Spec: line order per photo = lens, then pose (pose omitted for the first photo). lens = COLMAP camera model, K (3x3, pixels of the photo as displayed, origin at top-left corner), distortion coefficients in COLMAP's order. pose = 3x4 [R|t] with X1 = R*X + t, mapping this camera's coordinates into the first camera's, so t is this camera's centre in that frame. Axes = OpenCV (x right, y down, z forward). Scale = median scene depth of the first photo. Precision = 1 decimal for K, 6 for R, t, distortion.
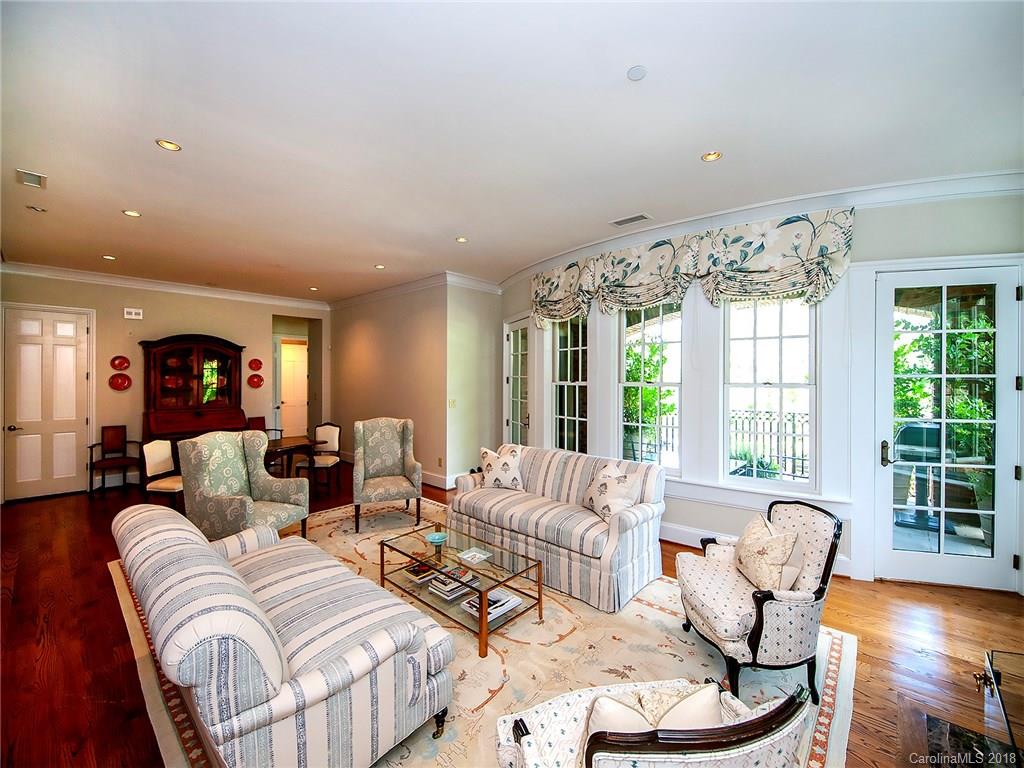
lens RADIAL K [[422.6, 0, 516.3], [0, 422.6, 382.6], [0, 0, 1]] dist [-0.018791, -0.000940]
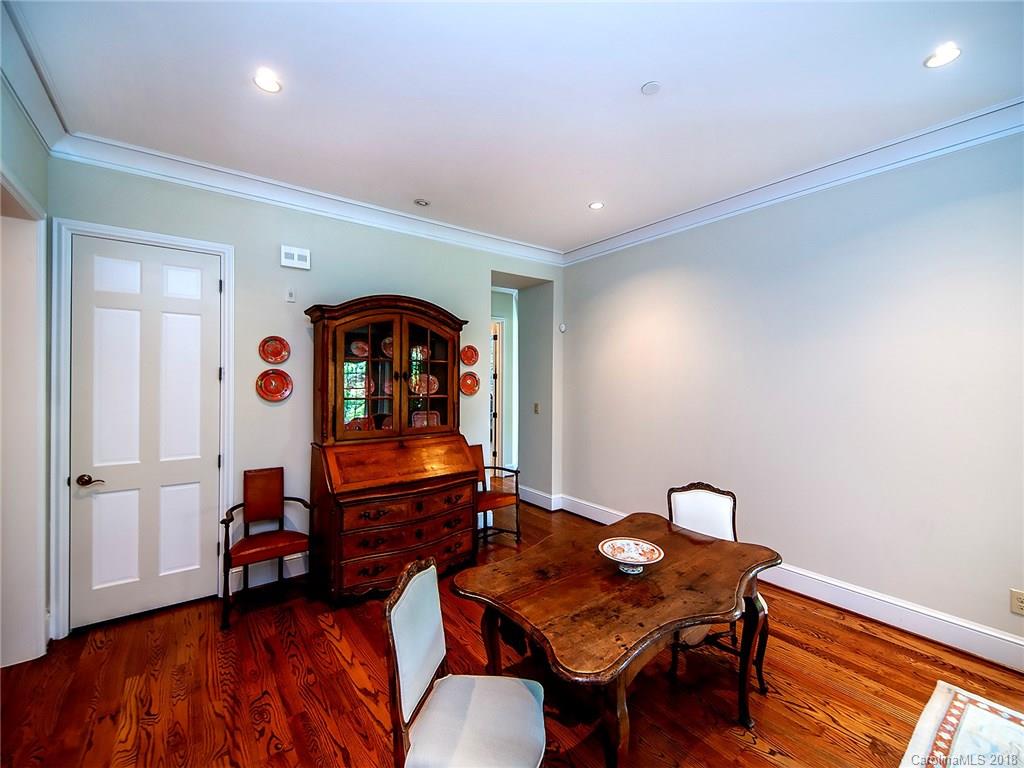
lens RADIAL K [[422.6, 0, 507.0], [0, 422.6, 382.2], [0, 0, 1]] dist [-0.018791, -0.000940]
pose [[0.983953, 0.015437, -0.177757, -0.569884], [-0.014211, 0.999866, 0.008169, -0.013618], [0.177859, -0.005511, 0.984041, 0.528948]]
